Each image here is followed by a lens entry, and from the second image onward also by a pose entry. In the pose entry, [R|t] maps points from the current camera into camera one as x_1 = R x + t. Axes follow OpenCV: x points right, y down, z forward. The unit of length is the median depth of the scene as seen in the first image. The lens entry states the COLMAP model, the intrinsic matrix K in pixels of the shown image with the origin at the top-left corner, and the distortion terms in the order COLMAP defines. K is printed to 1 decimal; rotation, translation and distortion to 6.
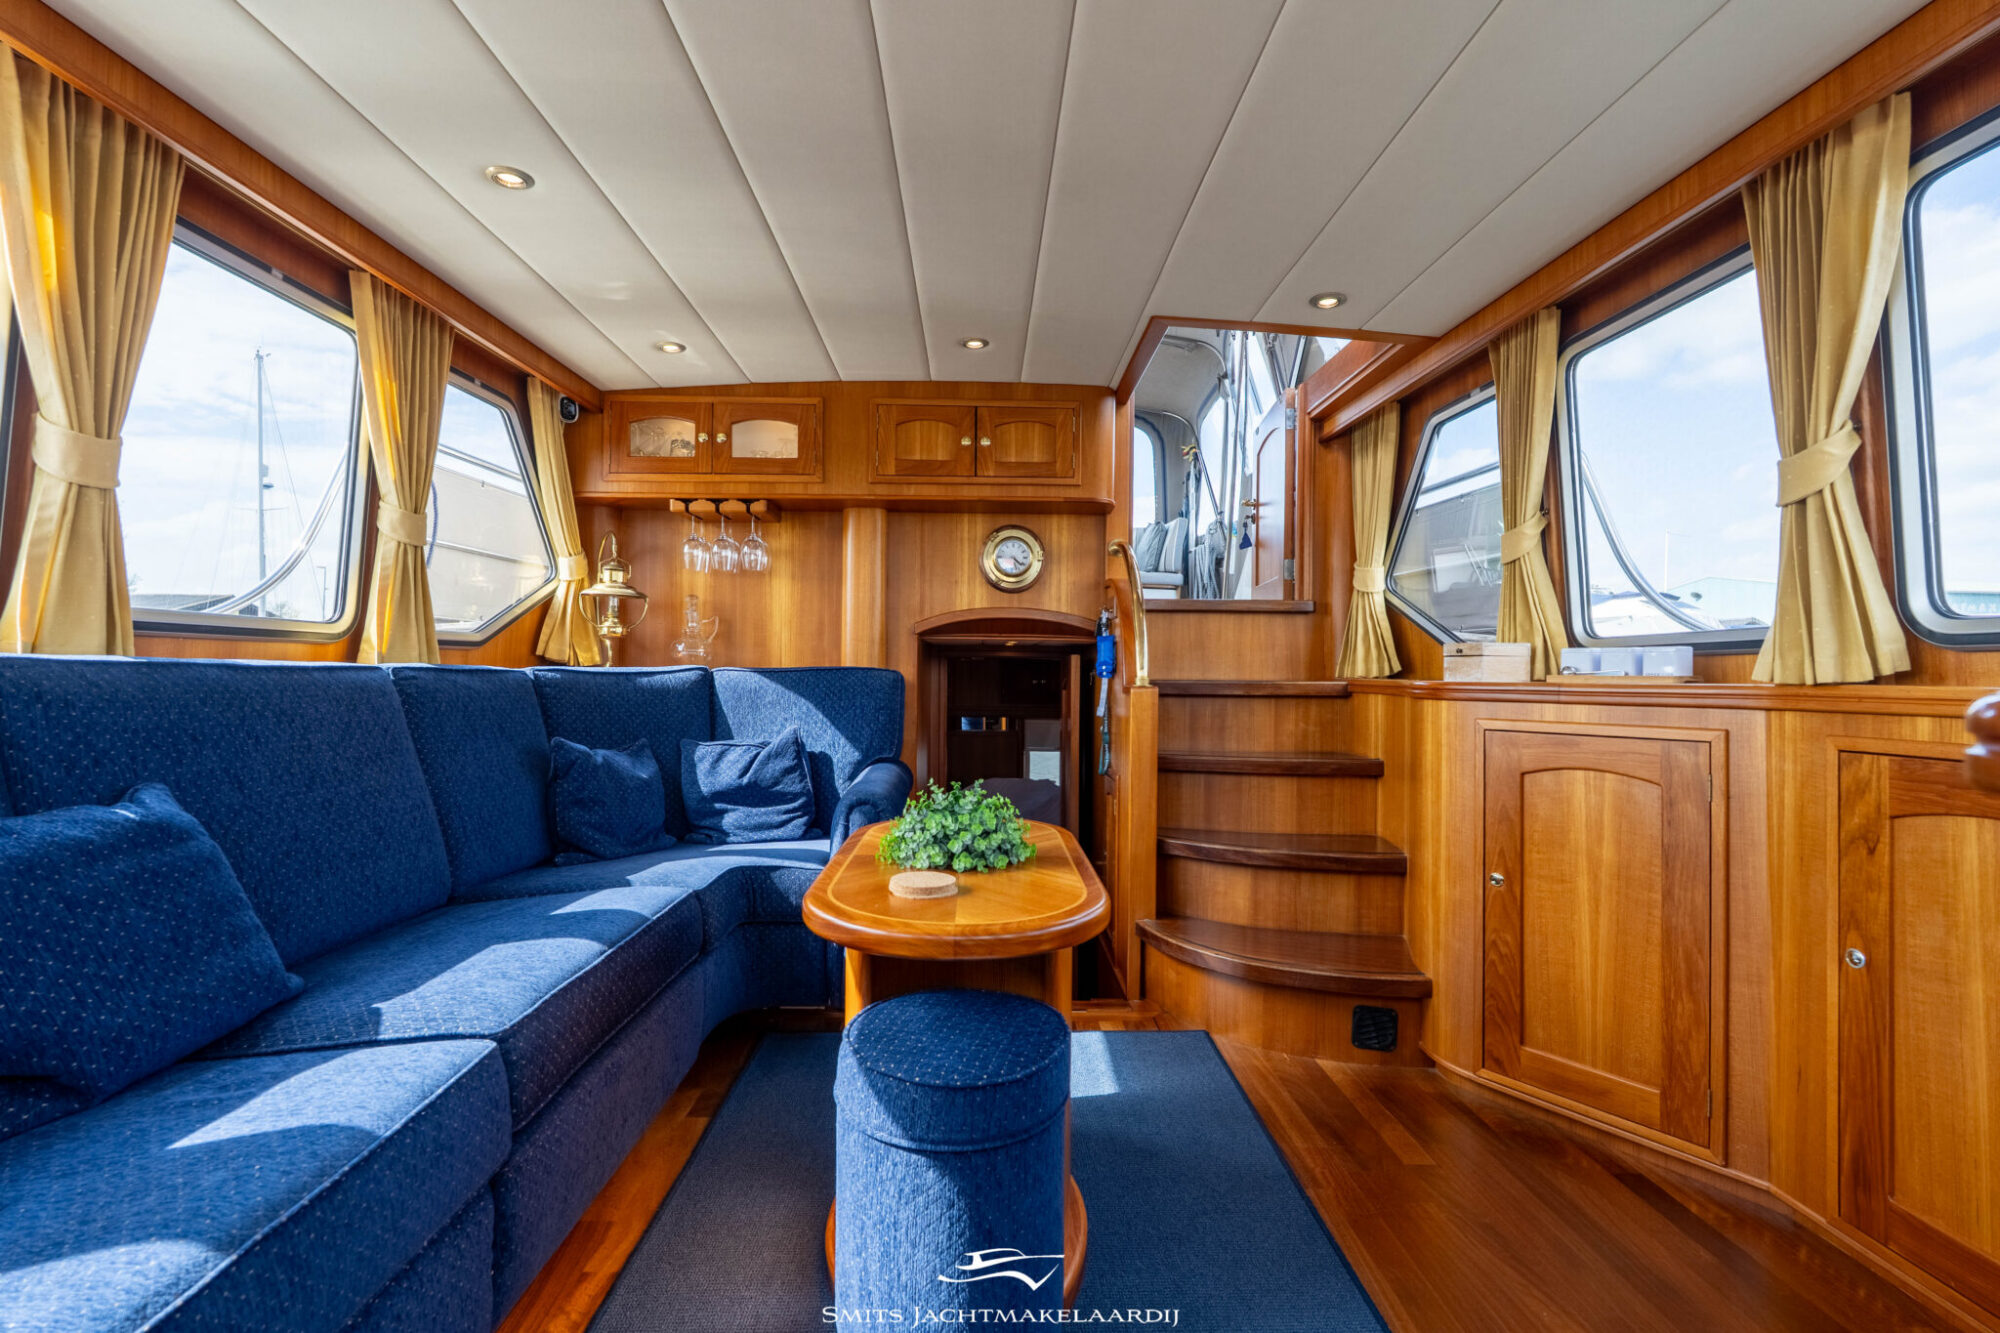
lens RADIAL K [[878.1, 0, 998.8], [0, 878.1, 671.3], [0, 0, 1]] dist [-0.004090, 0.000292]
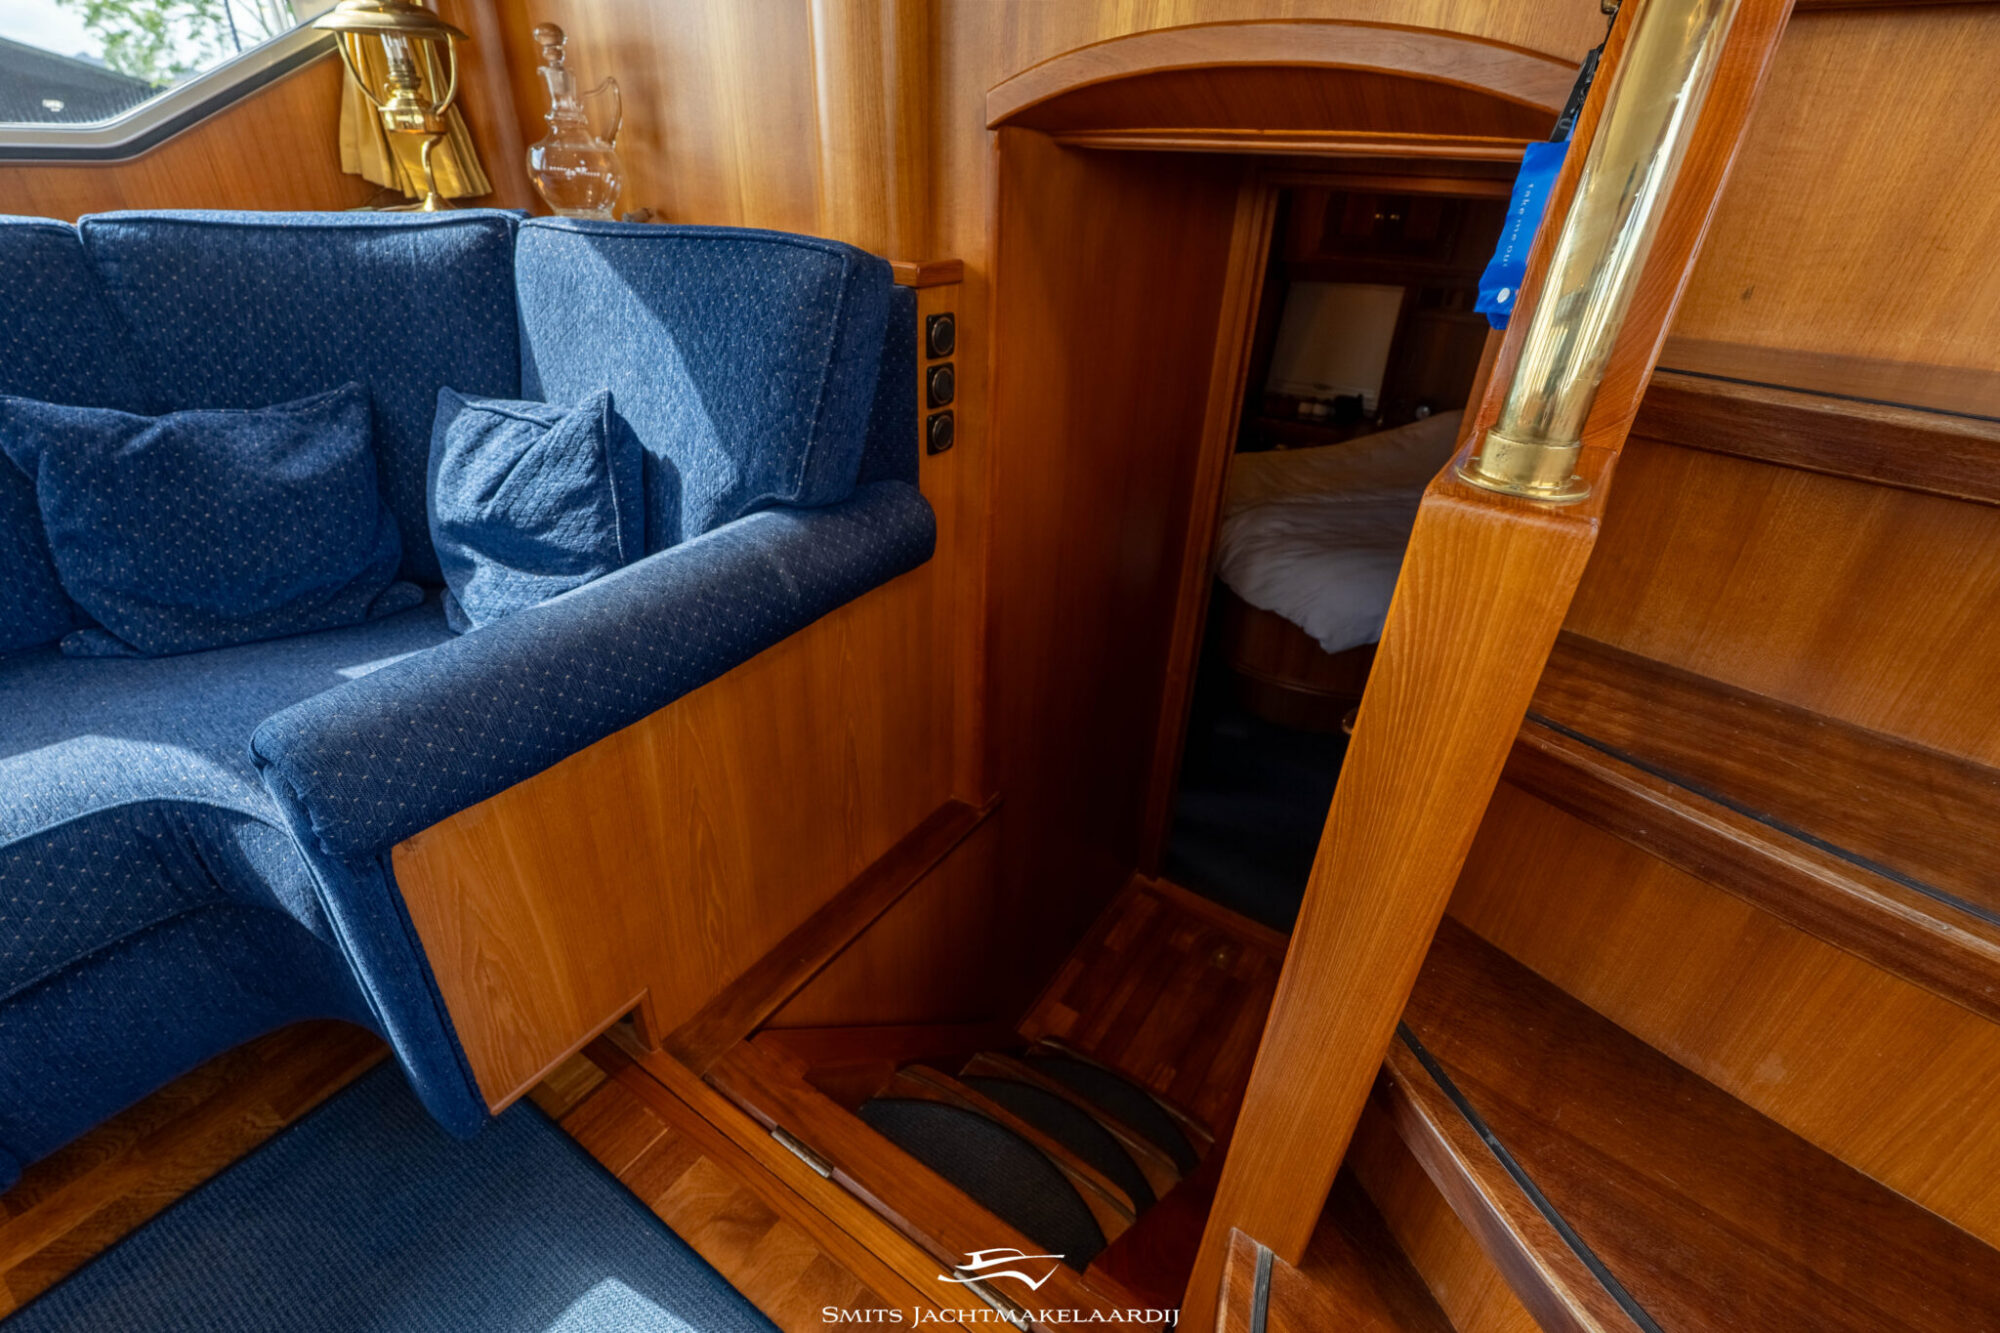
lens RADIAL K [[878.1, 0, 998.8], [0, 878.1, 671.3], [0, 0, 1]] dist [-0.004090, 0.000292]
pose [[0.819154, 0.304484, -0.486083, 0.203959], [-0.022437, 0.863825, 0.503292, -0.043762], [0.573135, -0.401367, 0.714437, 0.925680]]
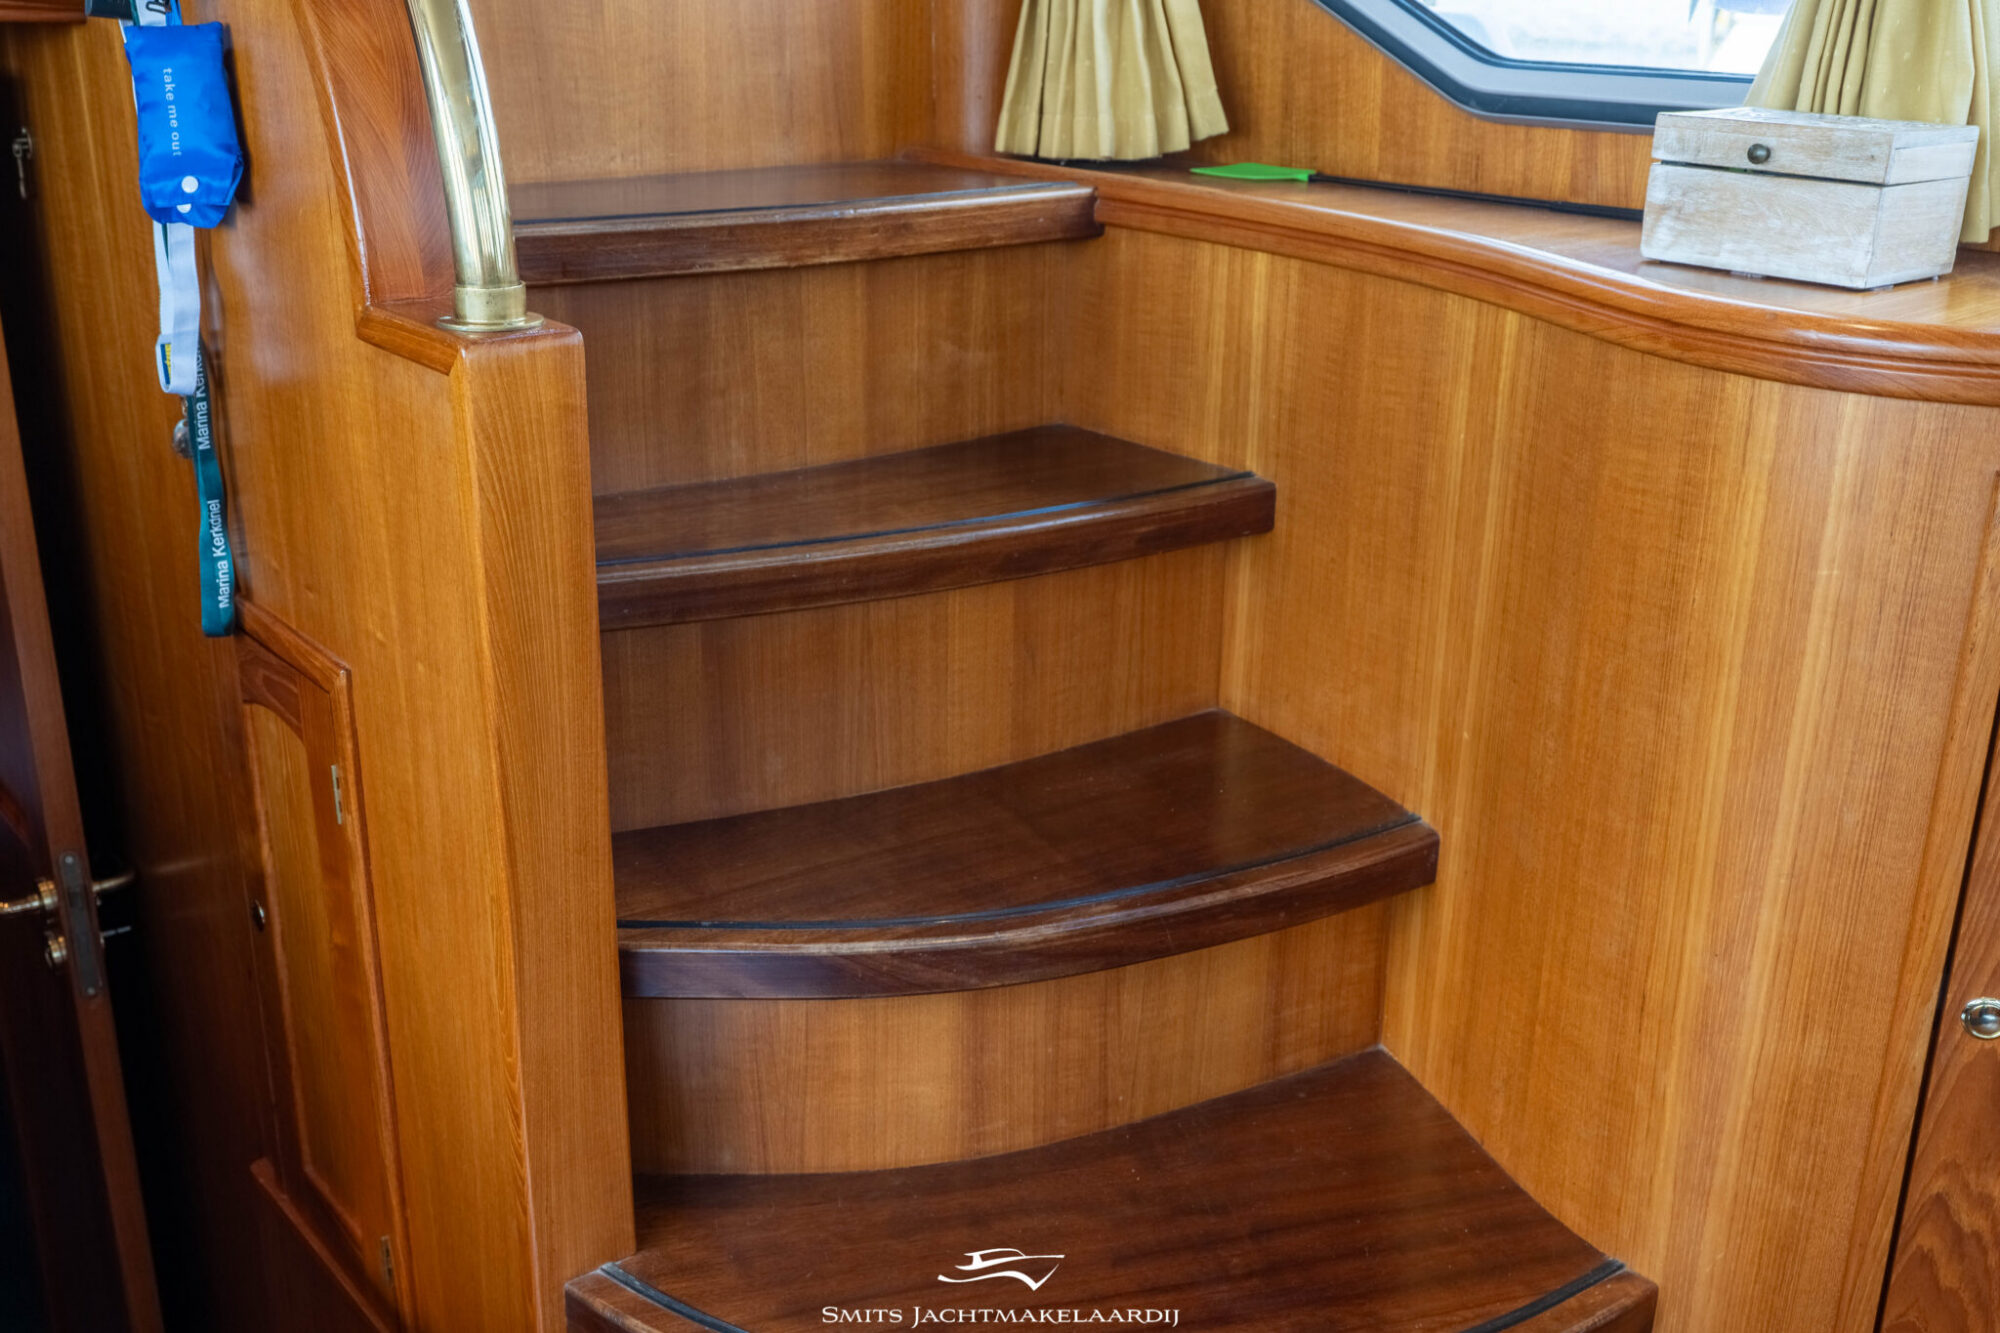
lens RADIAL K [[1999.6, 0, 1000.0], [0, 1999.6, 666.5], [0, 0, 1]] dist [0.007135, 0.000035]
pose [[0.785152, -0.211775, 0.581969, -0.043738], [-0.007406, 0.936437, 0.350757, -0.087815], [-0.619259, -0.279707, 0.733677, 0.639371]]
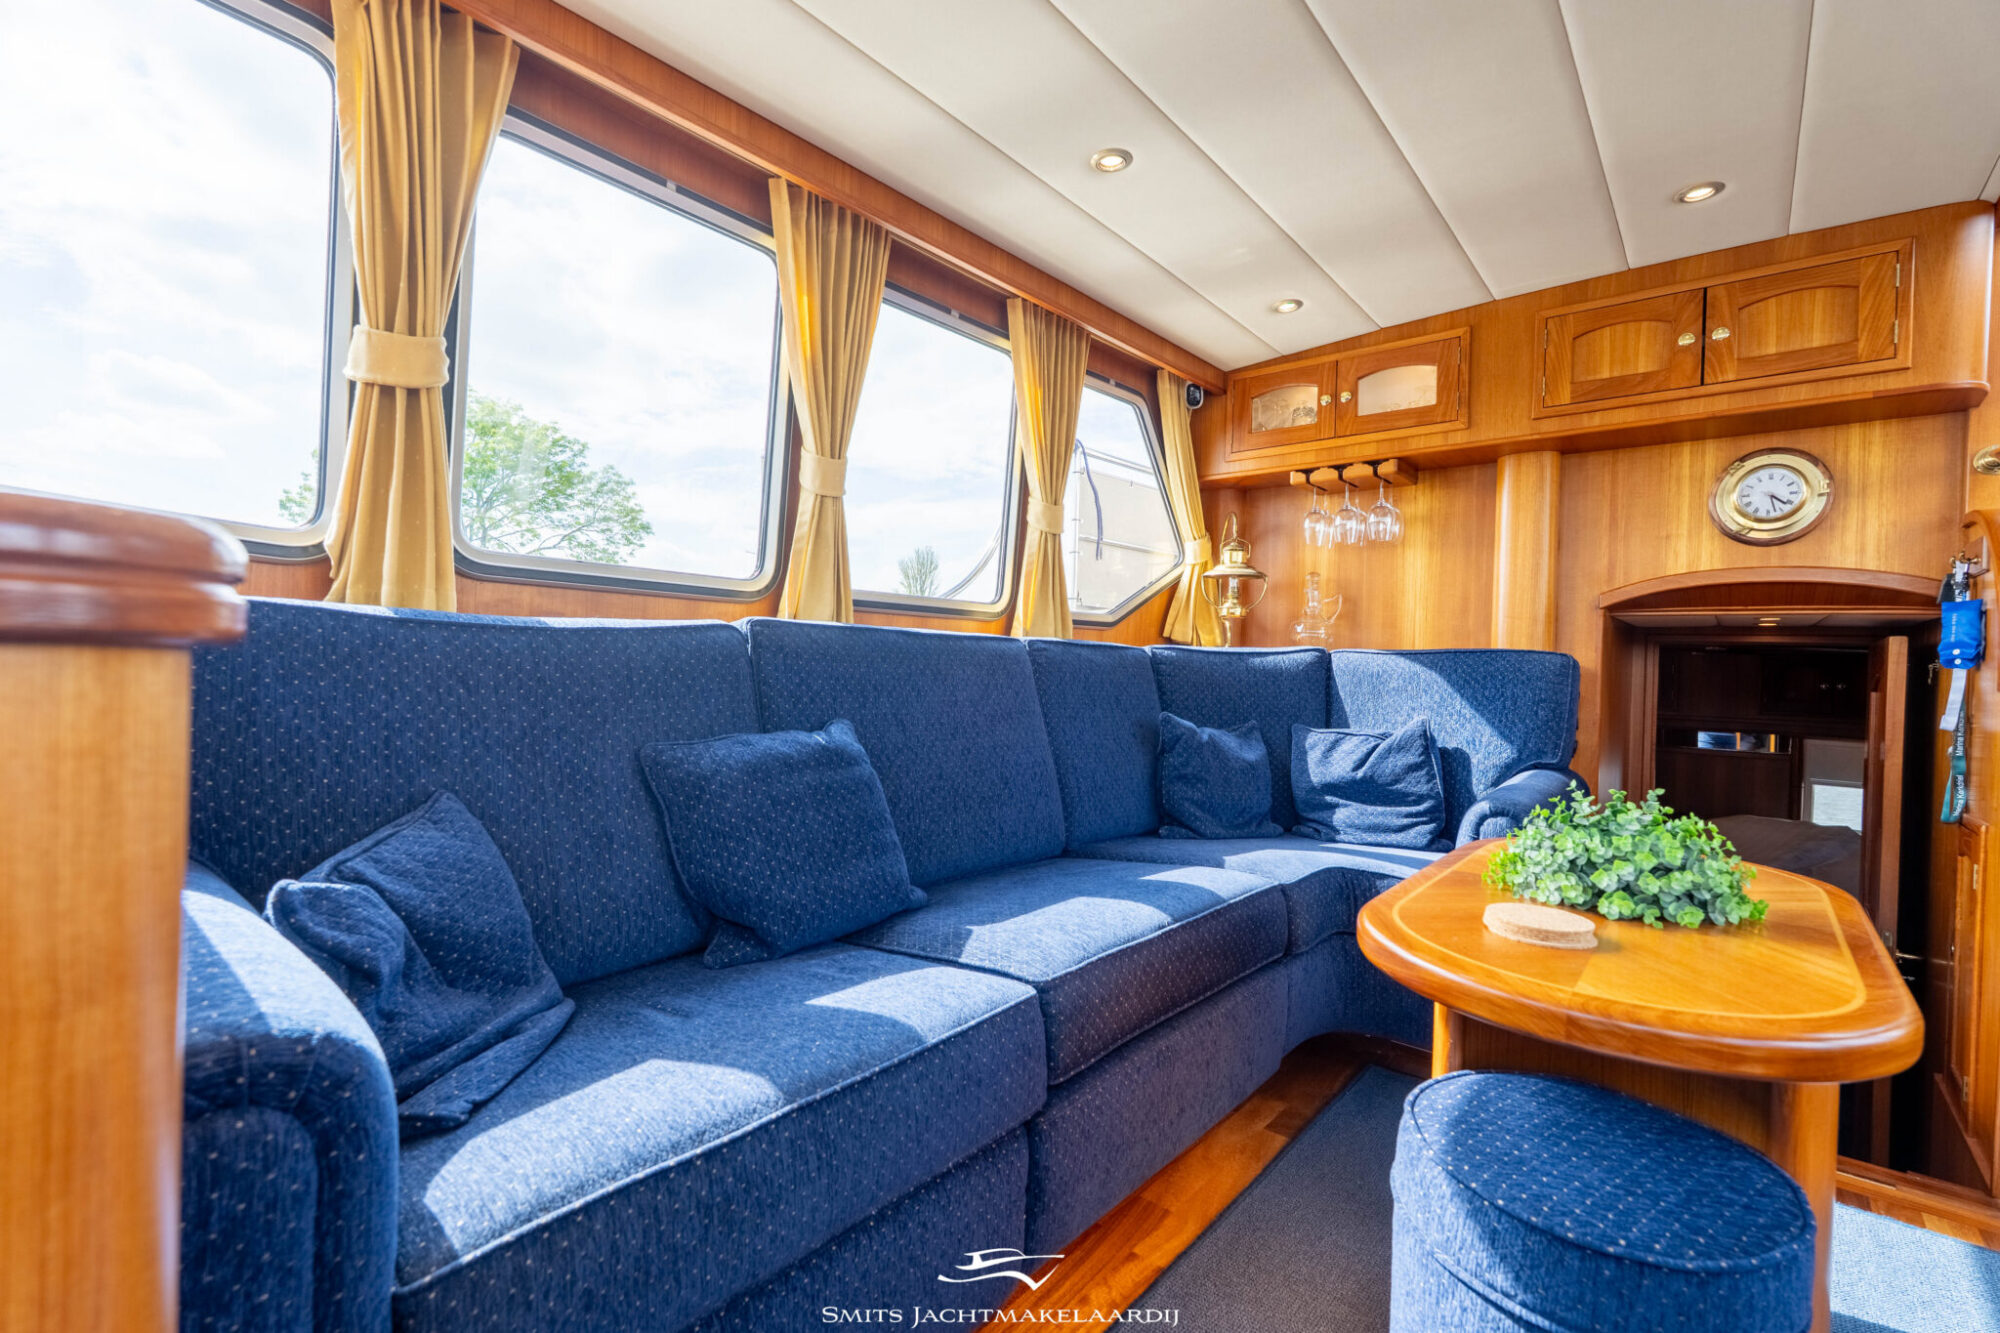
lens RADIAL K [[878.1, 0, 998.8], [0, 878.1, 671.3], [0, 0, 1]] dist [-0.004090, 0.000292]
pose [[0.749362, 0.019155, -0.661883, 0.027445], [-0.019426, 0.999787, 0.006941, 0.024688], [0.661875, 0.007656, 0.749575, 0.105105]]
